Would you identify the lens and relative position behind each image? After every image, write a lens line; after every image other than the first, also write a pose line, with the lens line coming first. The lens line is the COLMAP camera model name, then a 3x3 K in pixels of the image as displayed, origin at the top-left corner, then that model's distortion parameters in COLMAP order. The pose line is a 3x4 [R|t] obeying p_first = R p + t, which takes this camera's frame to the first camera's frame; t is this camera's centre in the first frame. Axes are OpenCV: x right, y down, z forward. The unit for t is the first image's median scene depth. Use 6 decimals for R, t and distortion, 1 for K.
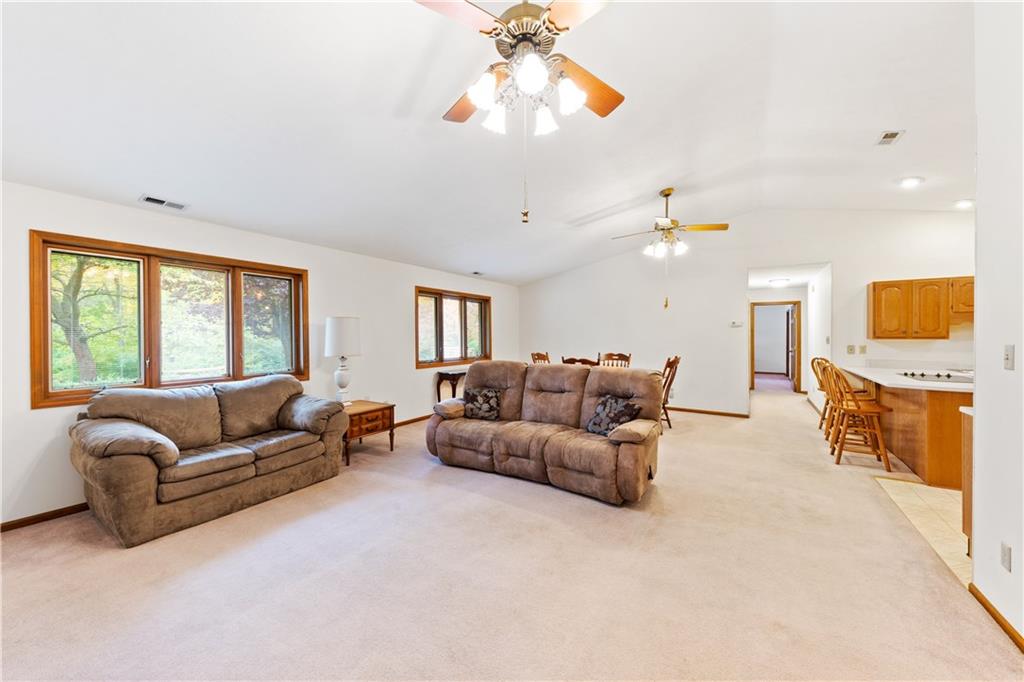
lens RADIAL K [[364.8, 0, 519.2], [0, 364.8, 335.5], [0, 0, 1]] dist [0.001346, 0.000187]
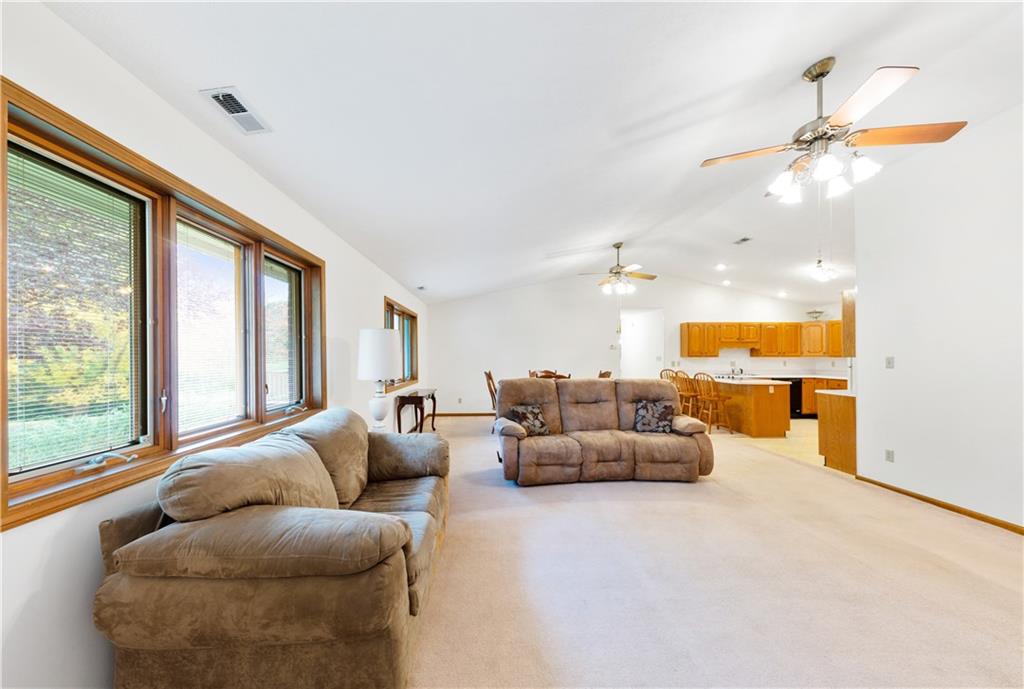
lens RADIAL K [[339.4, 0, 510.3], [0, 339.4, 351.4], [0, 0, 1]] dist [0.000444, -0.000013]
pose [[0.822904, 0.008086, 0.568122, -0.773886], [0.001527, 0.999864, -0.016442, 0.011149], [-0.568178, 0.014398, 0.822780, 0.285510]]
